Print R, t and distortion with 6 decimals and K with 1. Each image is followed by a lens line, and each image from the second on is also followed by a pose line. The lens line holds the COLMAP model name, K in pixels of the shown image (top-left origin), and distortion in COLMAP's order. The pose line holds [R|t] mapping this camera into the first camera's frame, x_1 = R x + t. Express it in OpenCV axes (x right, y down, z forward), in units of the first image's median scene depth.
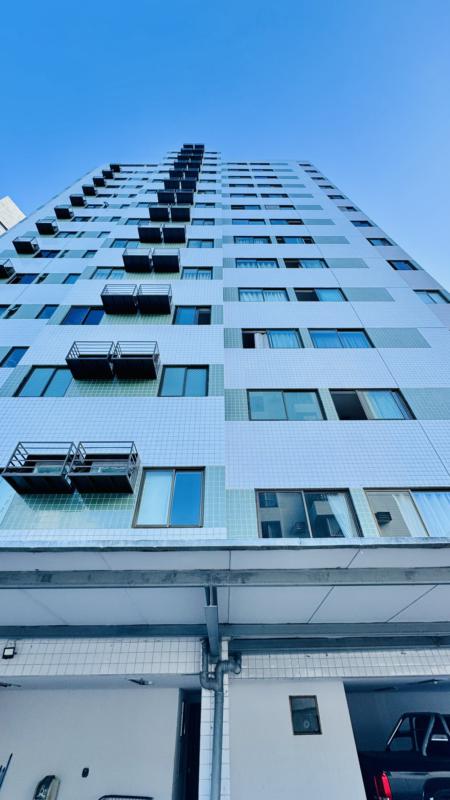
lens RADIAL K [[331.0, 0, 225.0], [0, 331.0, 400.0], [0, 0, 1]] dist [-0.003872, -0.000638]
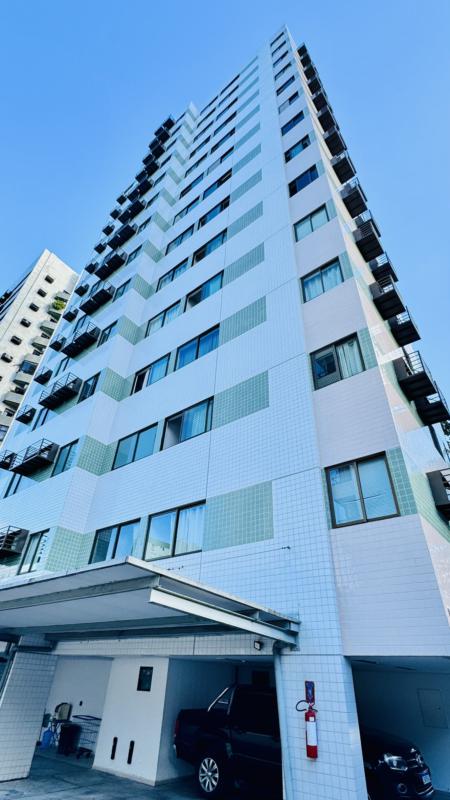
lens RADIAL K [[387.6, 0, 225.0], [0, 387.6, 400.0], [0, 0, 1]] dist [-0.004524, -0.000253]
pose [[0.767370, -0.342911, -0.541807, 1.576223], [0.409667, 0.912231, 0.002865, -0.014643], [0.493271, -0.224159, 0.840498, 0.021441]]
